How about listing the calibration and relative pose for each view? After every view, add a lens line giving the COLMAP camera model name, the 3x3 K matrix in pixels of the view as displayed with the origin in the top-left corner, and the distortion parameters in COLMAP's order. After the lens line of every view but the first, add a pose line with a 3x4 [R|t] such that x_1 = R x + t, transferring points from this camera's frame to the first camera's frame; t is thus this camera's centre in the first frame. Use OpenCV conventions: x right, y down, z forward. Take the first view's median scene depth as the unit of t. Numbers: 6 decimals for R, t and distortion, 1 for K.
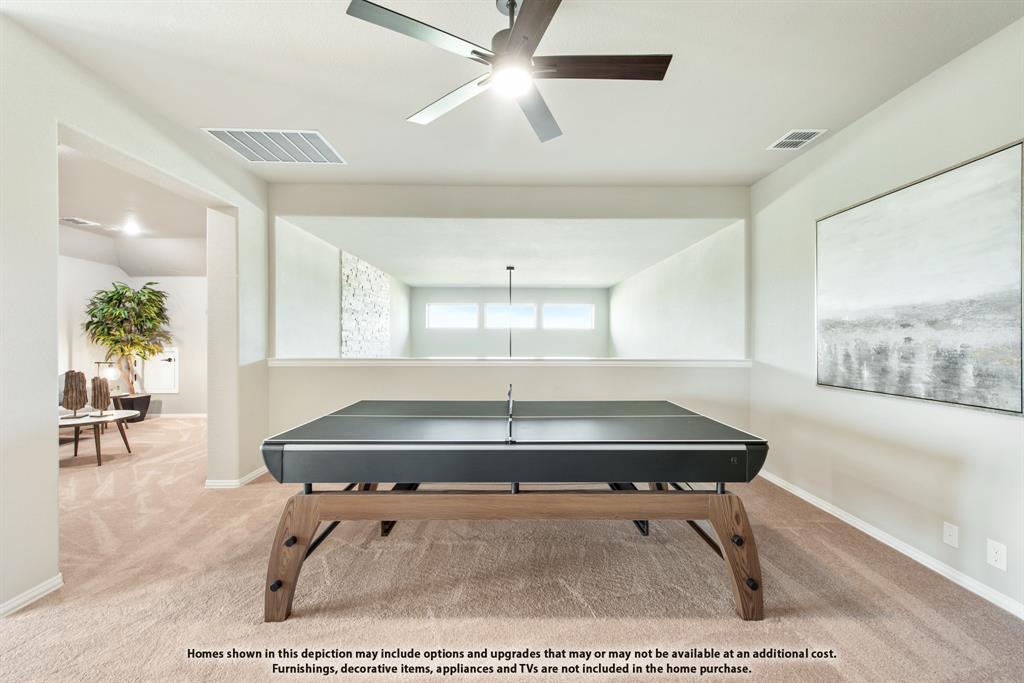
lens RADIAL K [[406.2, 0, 515.8], [0, 406.2, 336.8], [0, 0, 1]] dist [0.011915, -0.003672]
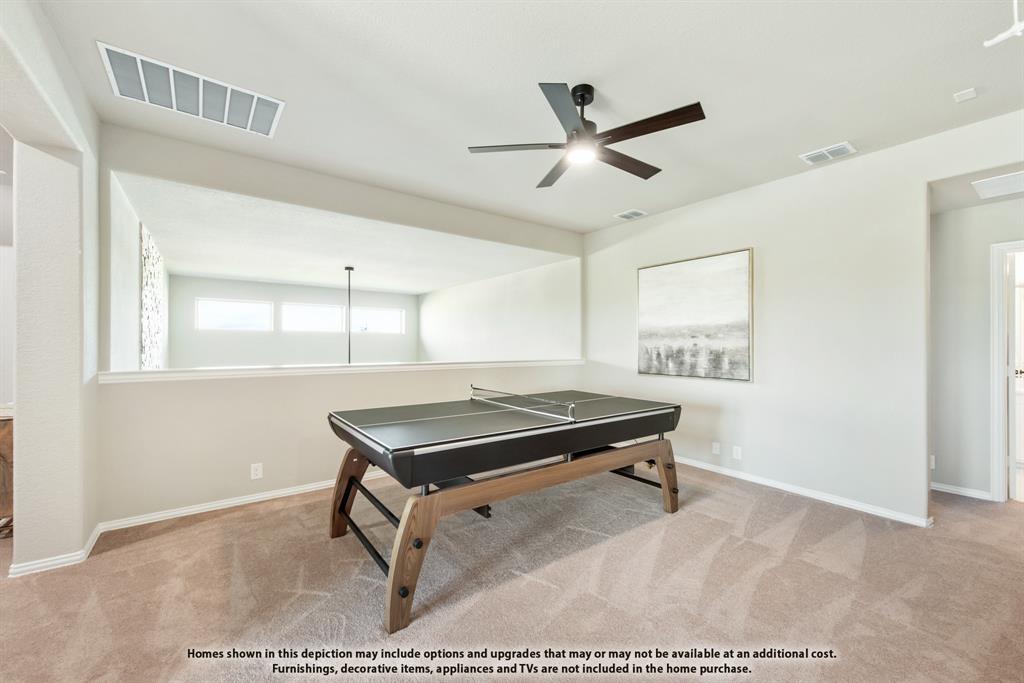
lens RADIAL K [[406.2, 0, 517.0], [0, 406.2, 338.0], [0, 0, 1]] dist [0.011915, -0.003672]
pose [[0.808423, 0.008423, 0.588541, -0.704172], [-0.004436, 0.999956, -0.008217, -0.004556], [-0.588585, 0.004032, 0.808425, 0.020170]]
